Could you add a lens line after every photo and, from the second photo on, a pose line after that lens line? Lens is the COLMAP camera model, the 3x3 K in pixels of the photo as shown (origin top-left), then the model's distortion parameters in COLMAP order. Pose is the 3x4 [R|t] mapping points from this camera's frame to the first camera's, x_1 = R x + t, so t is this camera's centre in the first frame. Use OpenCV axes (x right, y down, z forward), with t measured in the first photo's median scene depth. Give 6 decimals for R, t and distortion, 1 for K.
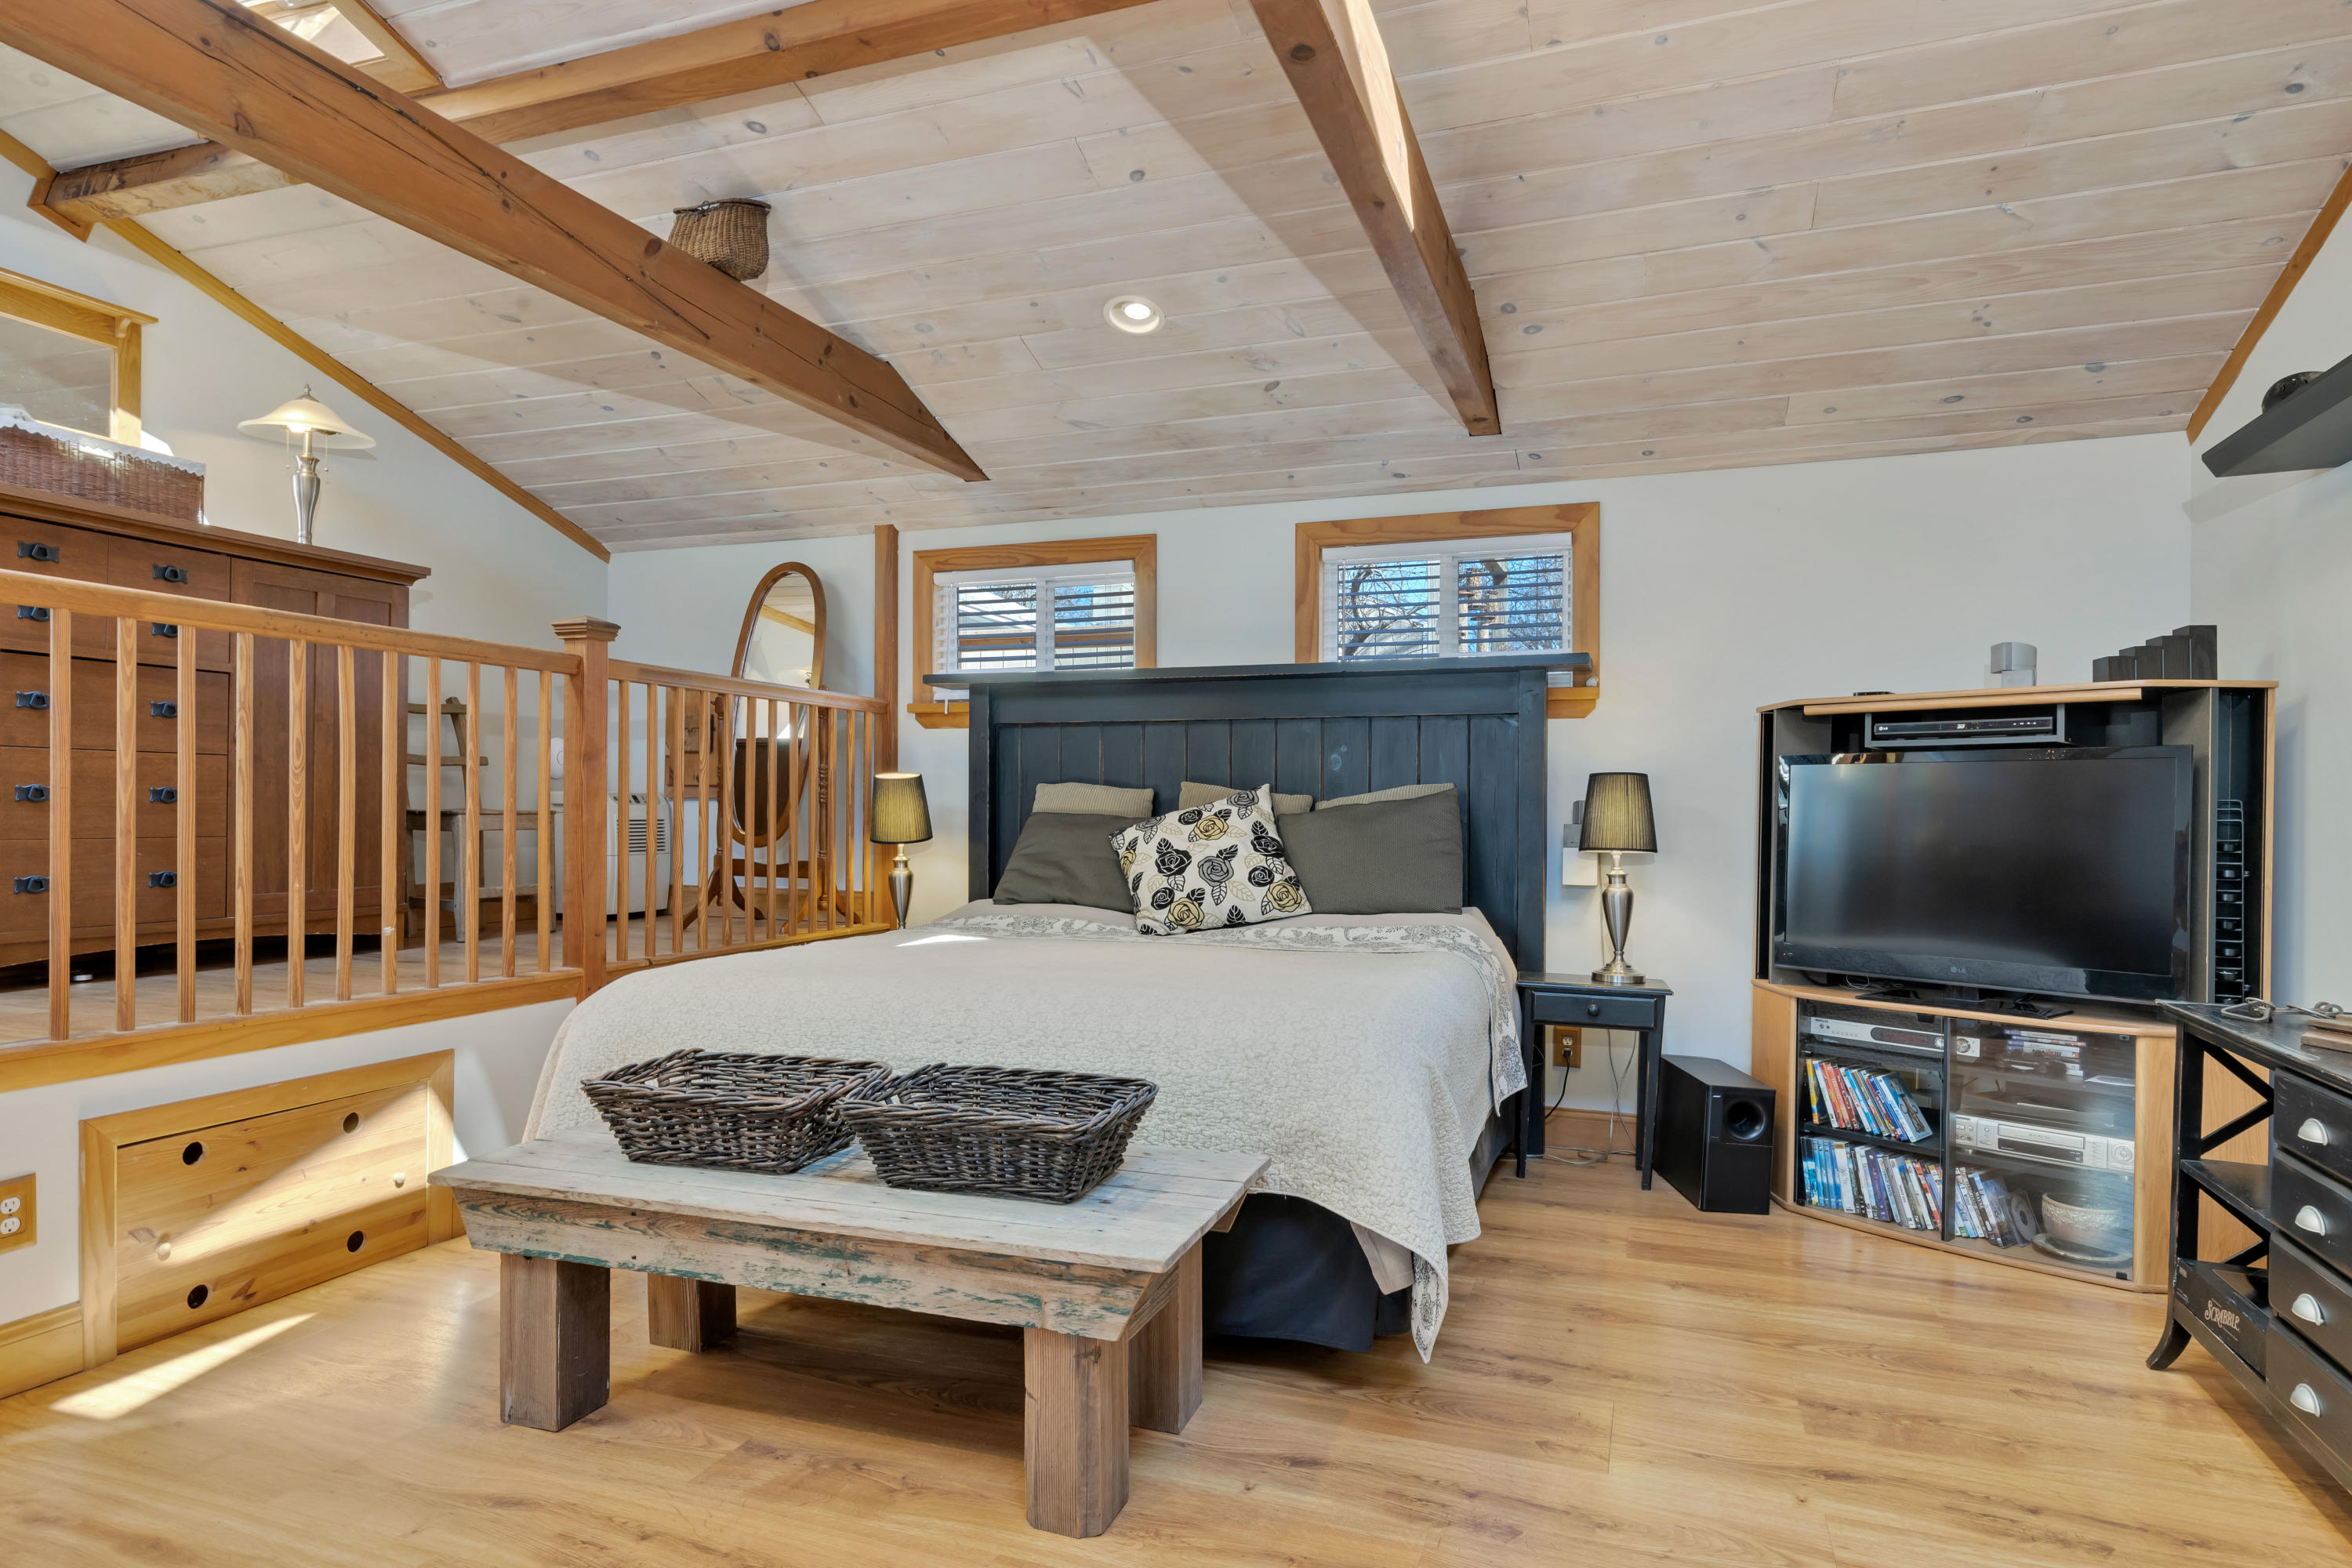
lens RADIAL K [[1250.4, 0, 1180.4], [0, 1250.4, 792.4], [0, 0, 1]] dist [0.004579, -0.001044]
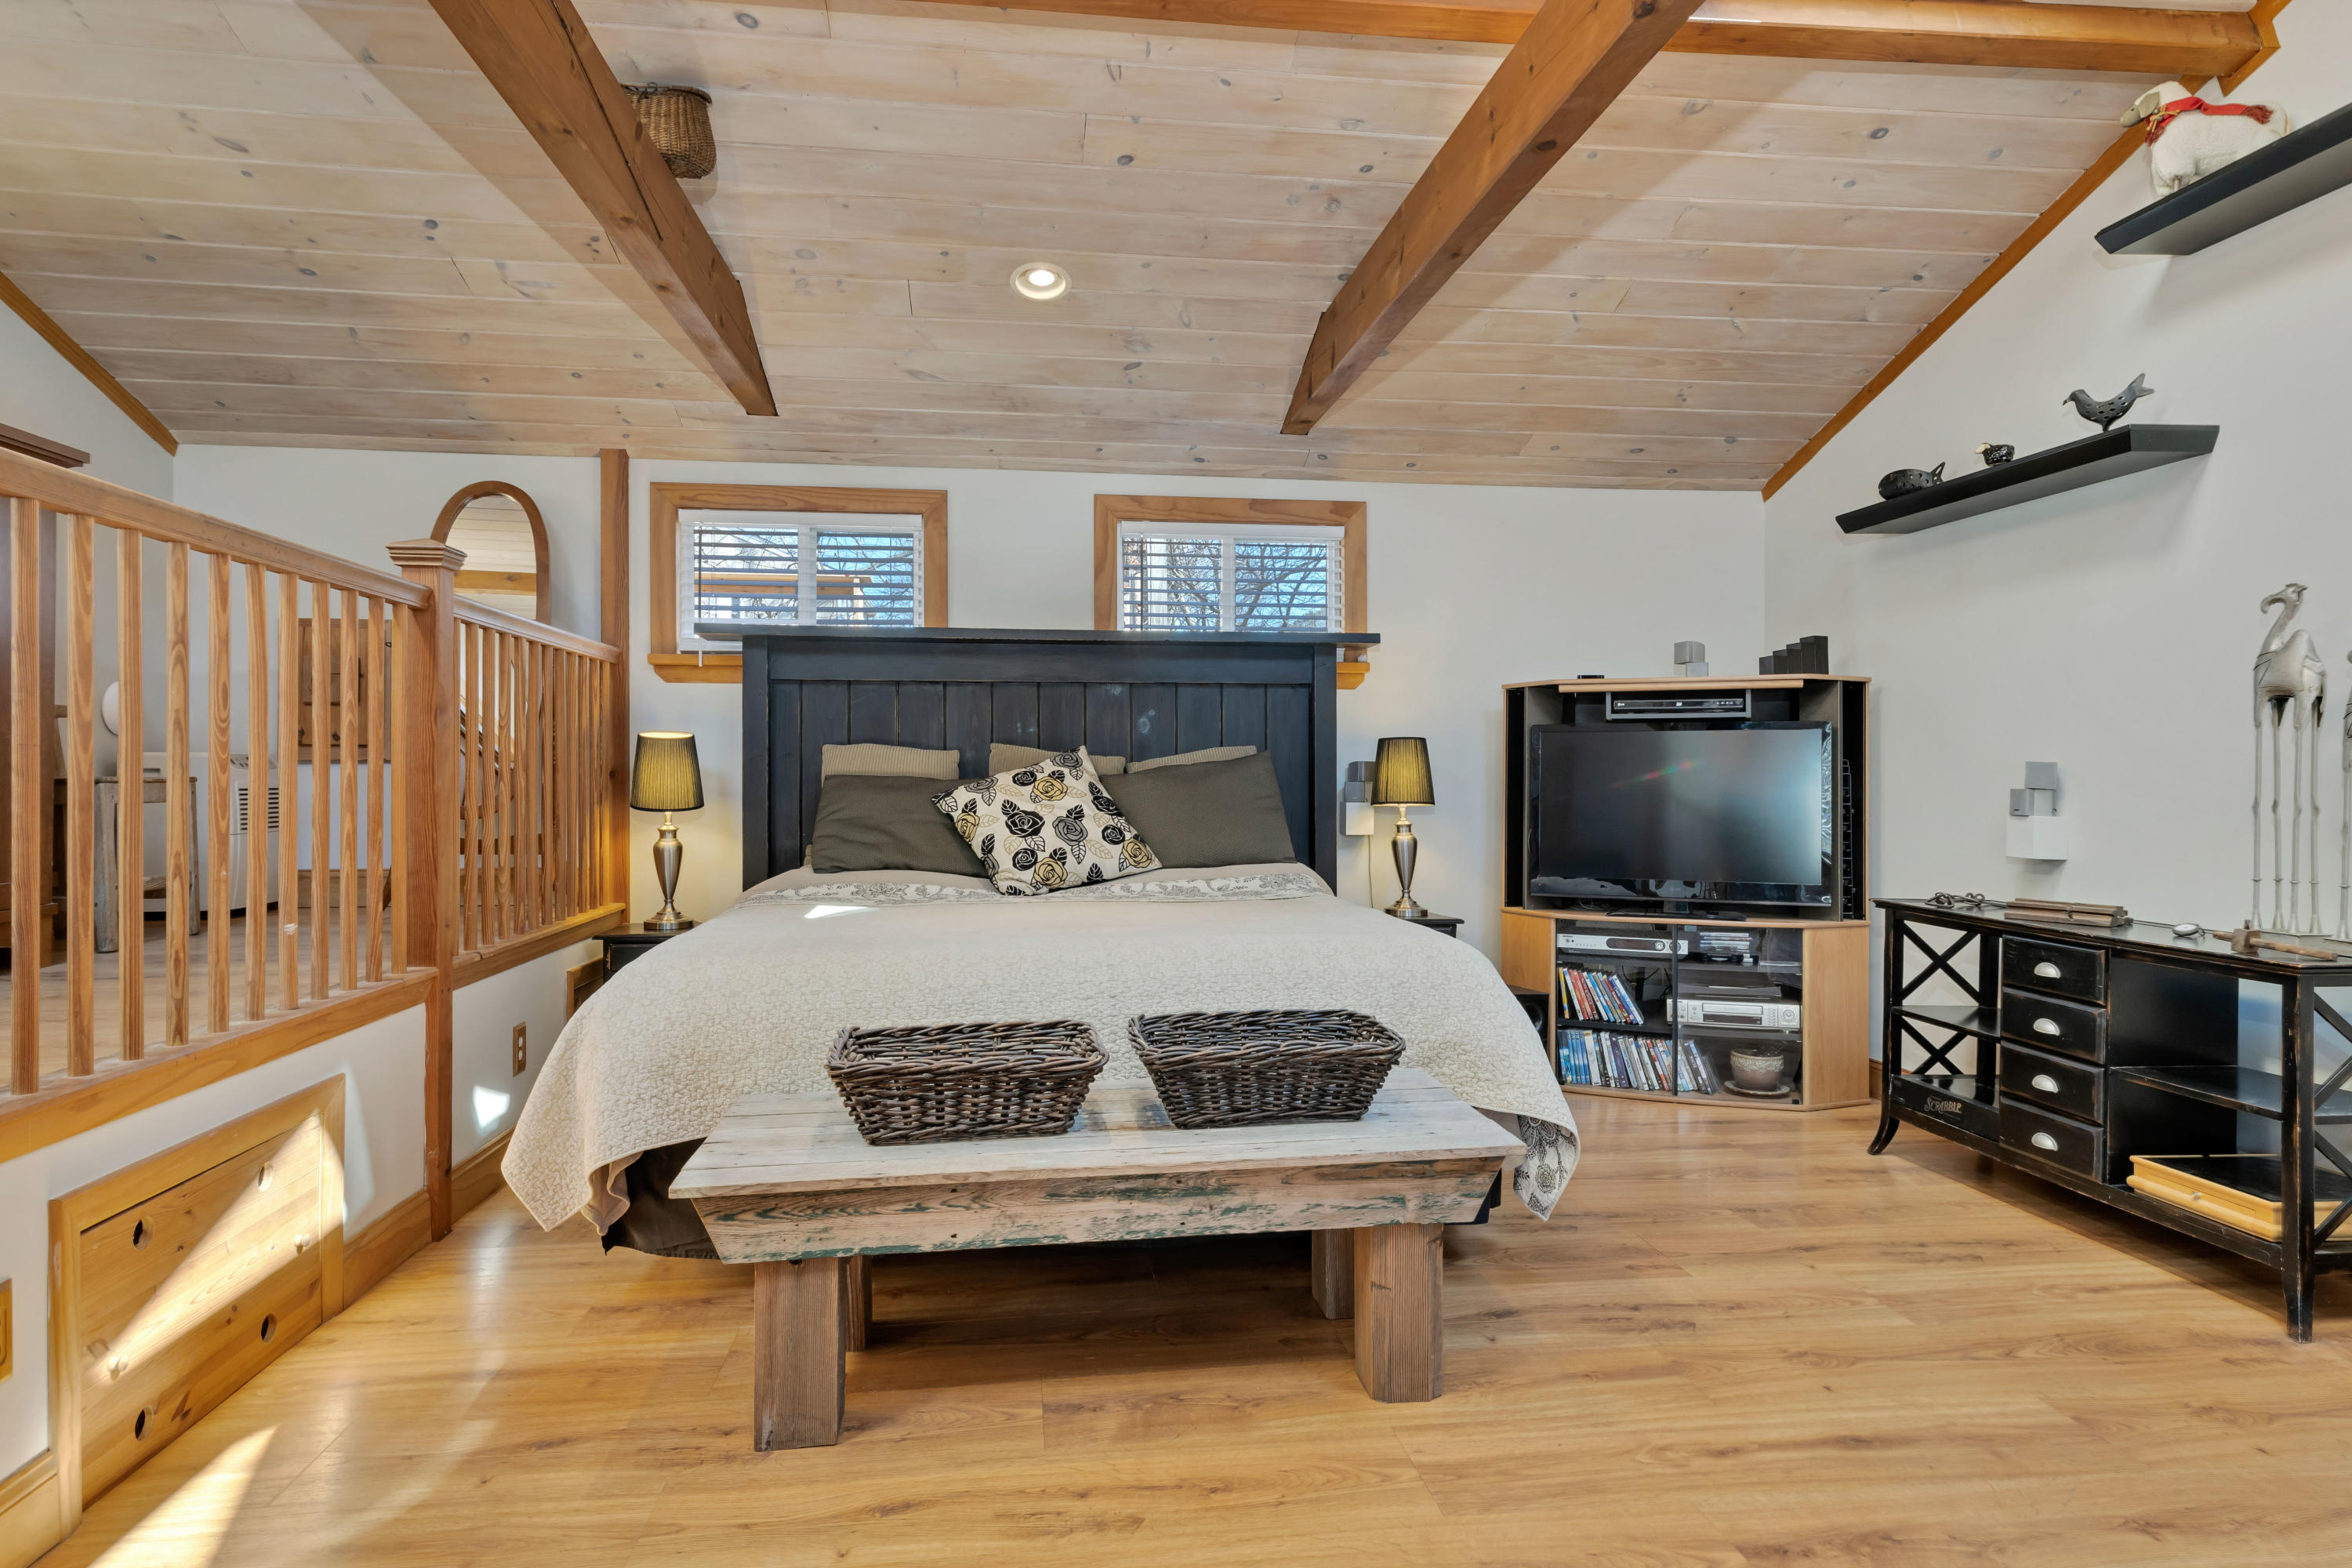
lens RADIAL K [[1286.4, 0, 1174.1], [0, 1286.4, 754.0], [0, 0, 1]] dist [0.007363, 0.000437]
pose [[0.895262, 0.000810, 0.445540, -0.389579], [-0.000525, 1.000000, -0.000764, 0.000862], [-0.445540, 0.000450, 0.895262, 0.020376]]
